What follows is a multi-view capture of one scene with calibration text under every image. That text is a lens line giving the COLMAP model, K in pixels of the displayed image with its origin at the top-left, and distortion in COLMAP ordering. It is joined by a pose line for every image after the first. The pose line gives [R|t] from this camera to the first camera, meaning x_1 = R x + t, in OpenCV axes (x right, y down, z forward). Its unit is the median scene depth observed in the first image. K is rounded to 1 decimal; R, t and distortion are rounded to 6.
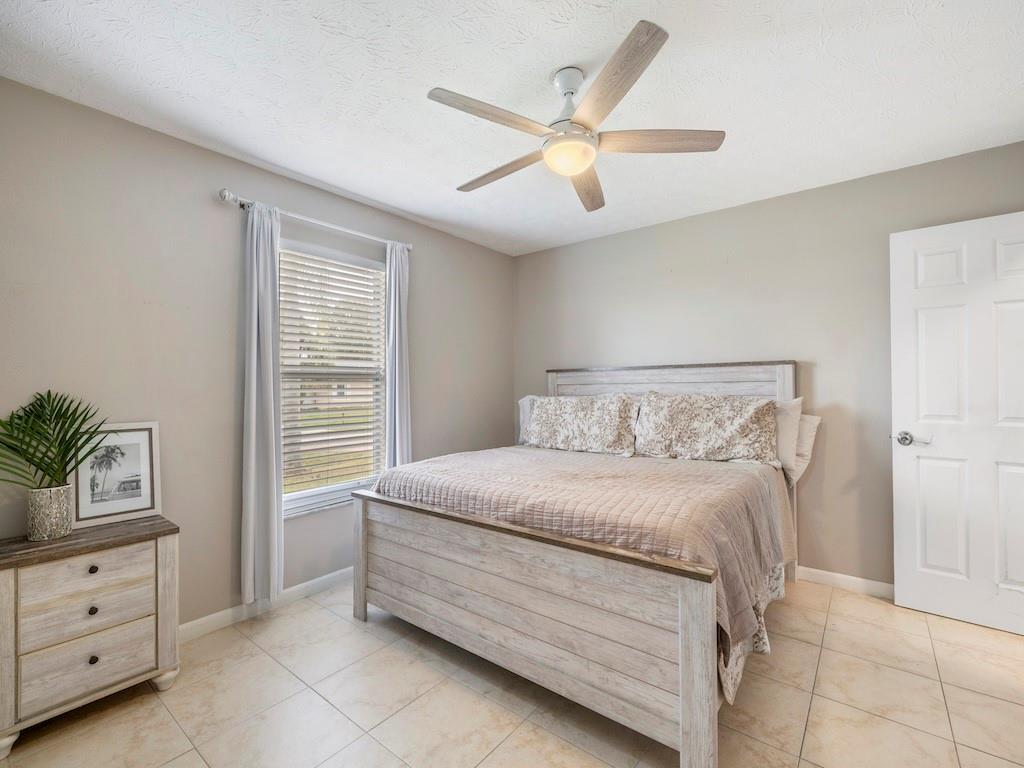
lens RADIAL K [[465.6, 0, 506.8], [0, 465.6, 386.8], [0, 0, 1]] dist [-0.001232, 0.000707]
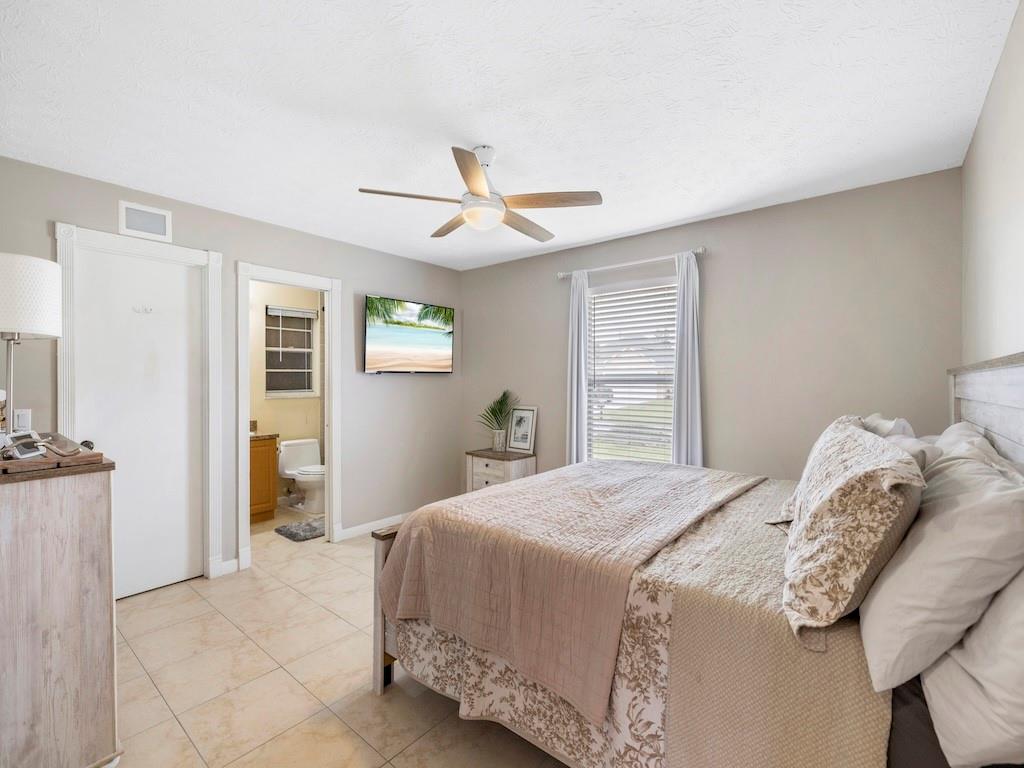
lens RADIAL K [[460.8, 0, 512.0], [0, 460.8, 384.0], [0, 0, 1]] dist [-0.001645, 0.000027]
pose [[-0.017363, 0.009632, -0.999803, 1.267683], [0.004970, 0.999942, 0.009547, -0.043020], [0.999837, -0.004803, -0.017410, 1.000949]]
